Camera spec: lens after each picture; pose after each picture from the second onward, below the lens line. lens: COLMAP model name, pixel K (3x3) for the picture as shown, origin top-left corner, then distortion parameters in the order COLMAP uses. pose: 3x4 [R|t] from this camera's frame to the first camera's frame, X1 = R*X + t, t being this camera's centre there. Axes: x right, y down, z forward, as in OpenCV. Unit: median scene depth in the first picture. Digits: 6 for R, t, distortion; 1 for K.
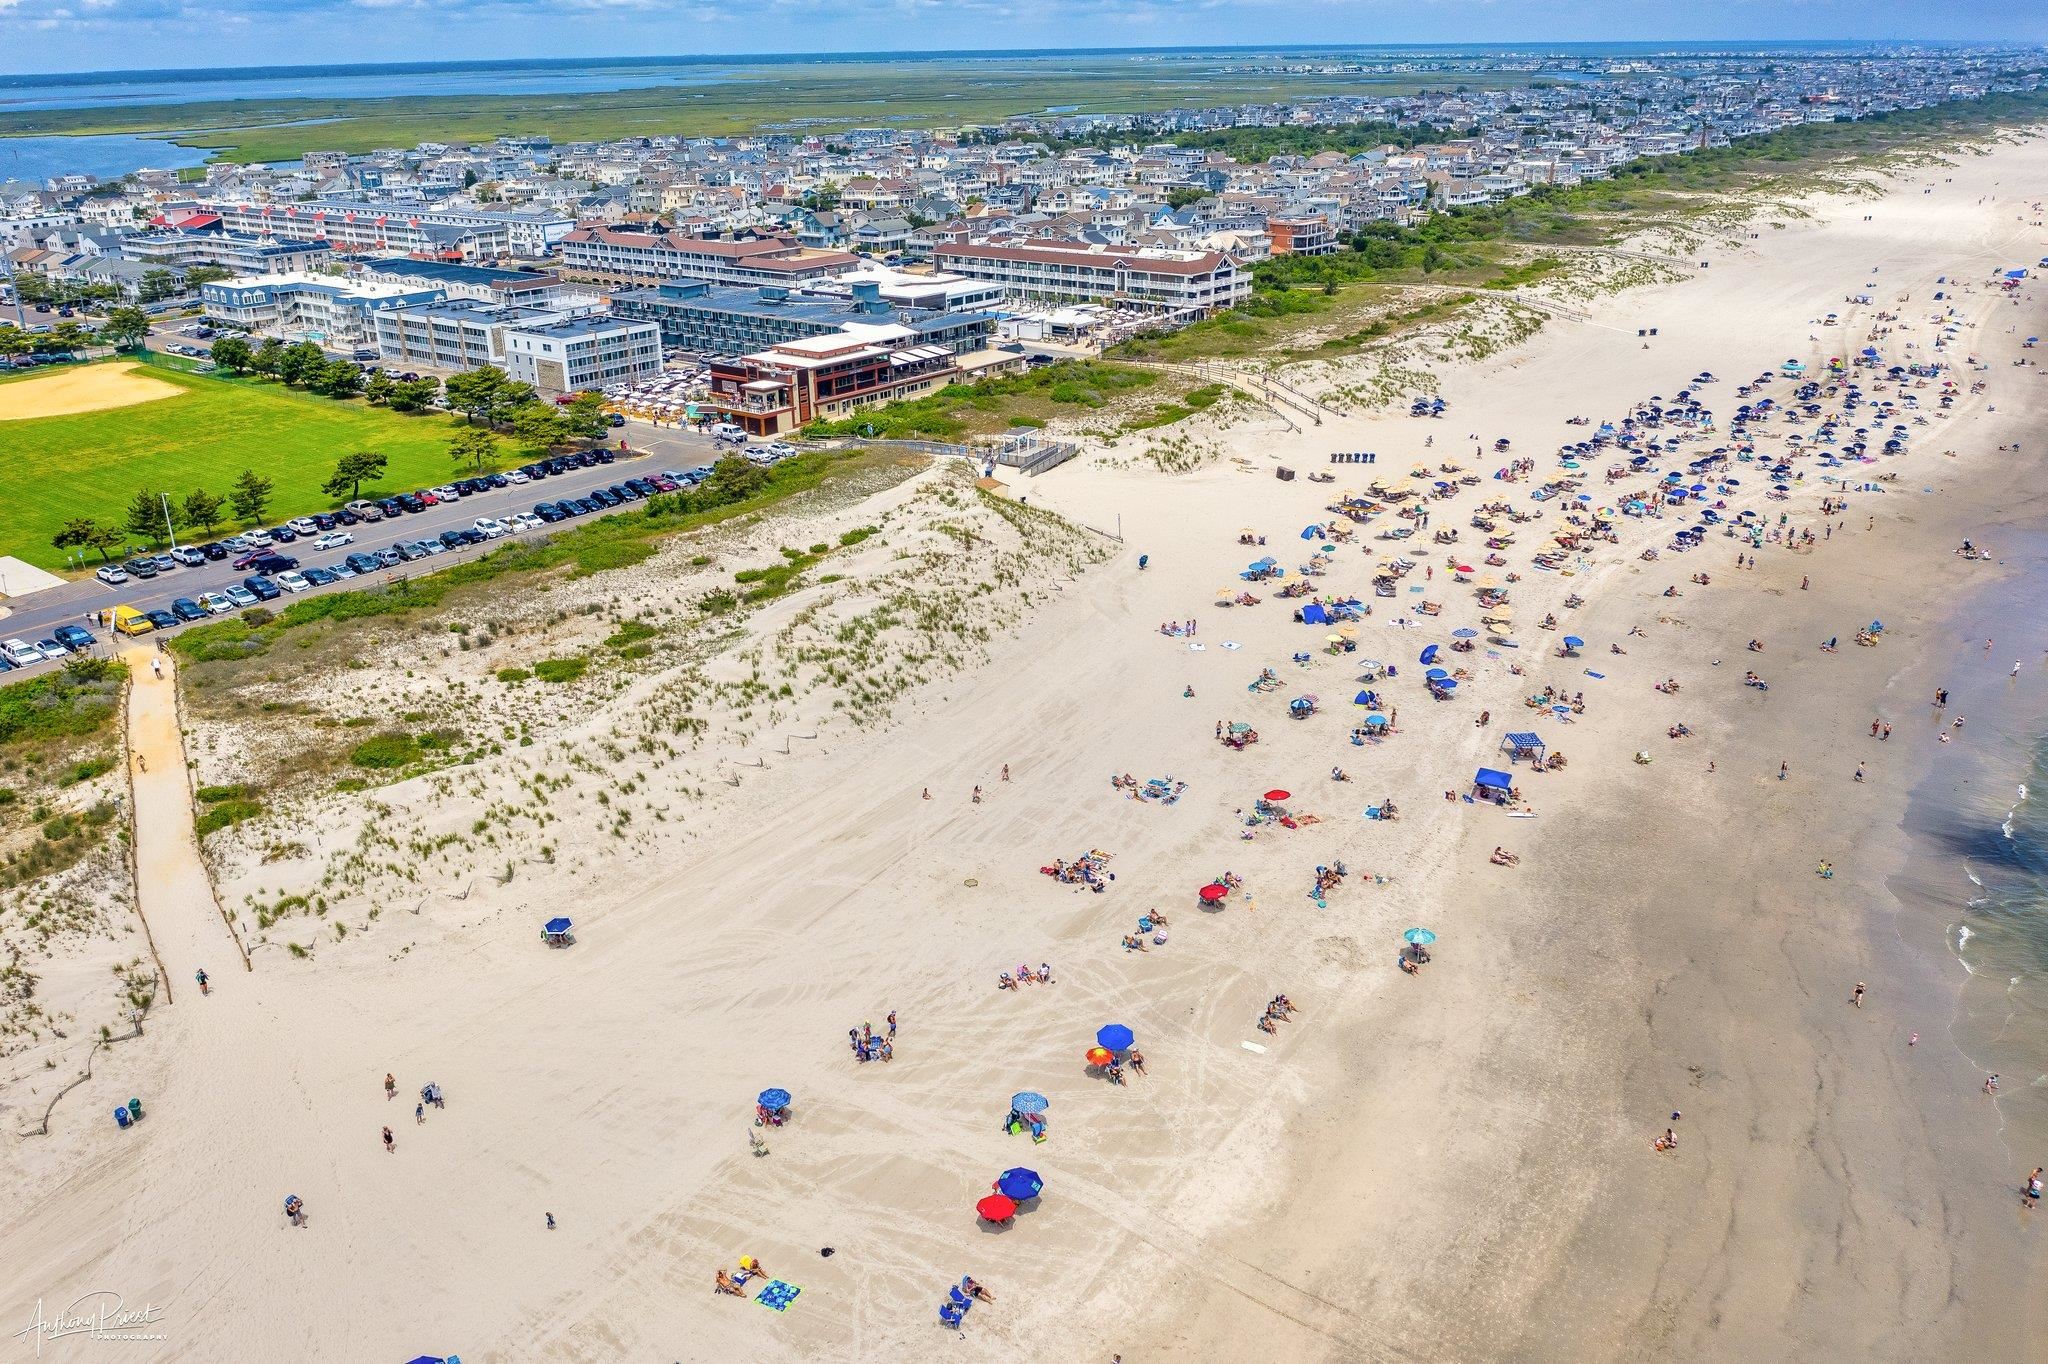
lens RADIAL K [[1614.8, 0, 1025.1], [0, 1614.8, 672.5], [0, 0, 1]] dist [-0.021561, 0.001791]
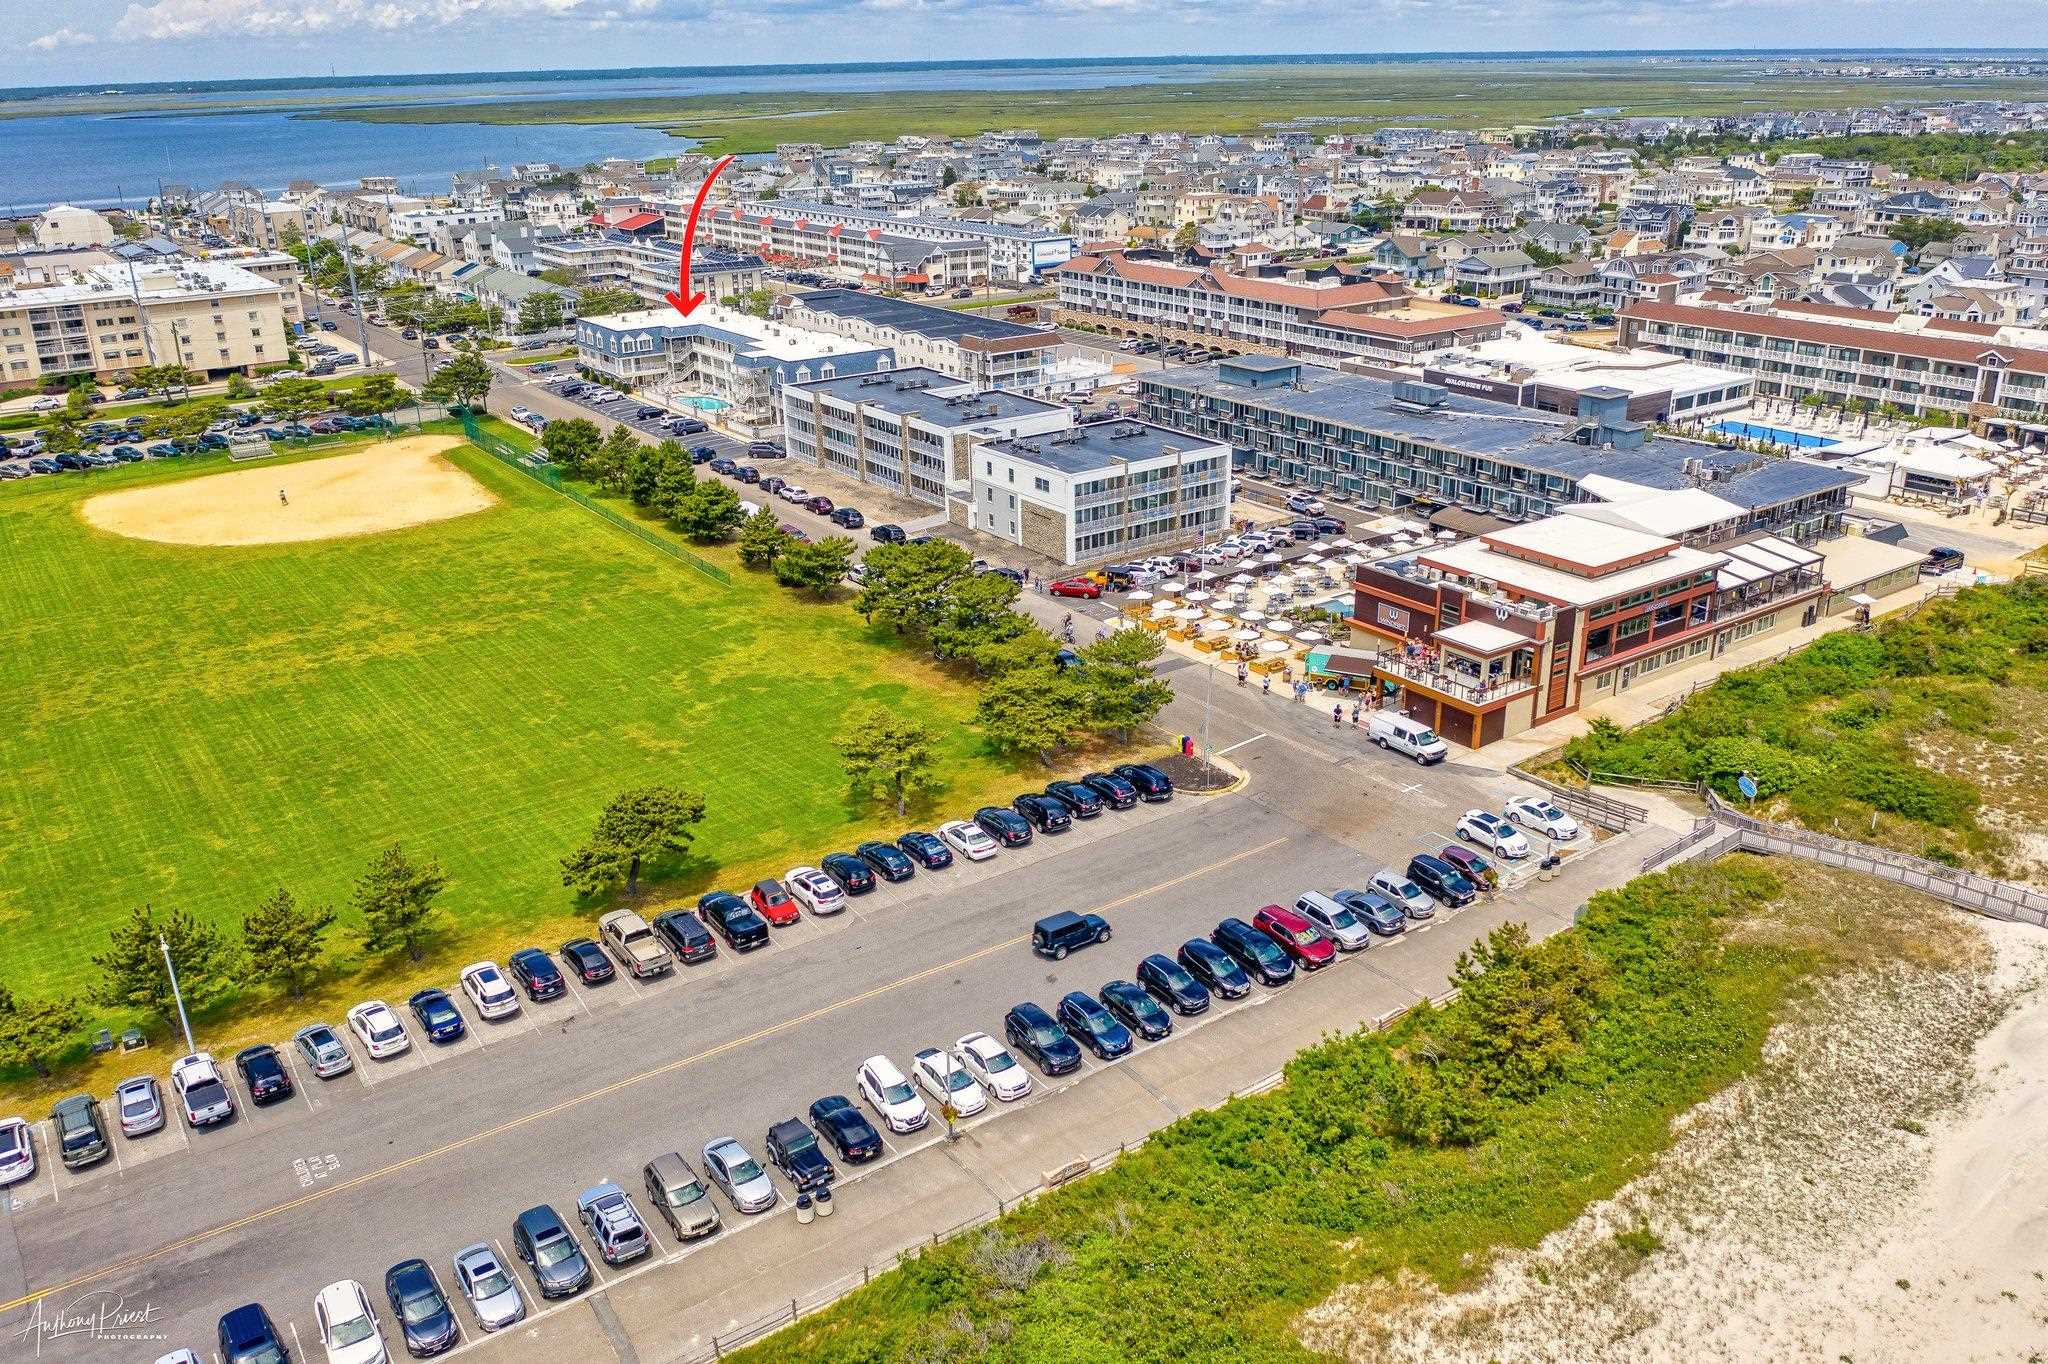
lens RADIAL K [[1614.8, 0, 1025.1], [0, 1614.8, 672.5], [0, 0, 1]] dist [-0.021561, 0.001791]
pose [[0.962201, 0.097712, -0.254206, -0.105836], [-0.097991, 0.995120, 0.011597, -0.099688], [0.254099, 0.013751, 0.967080, 0.312570]]
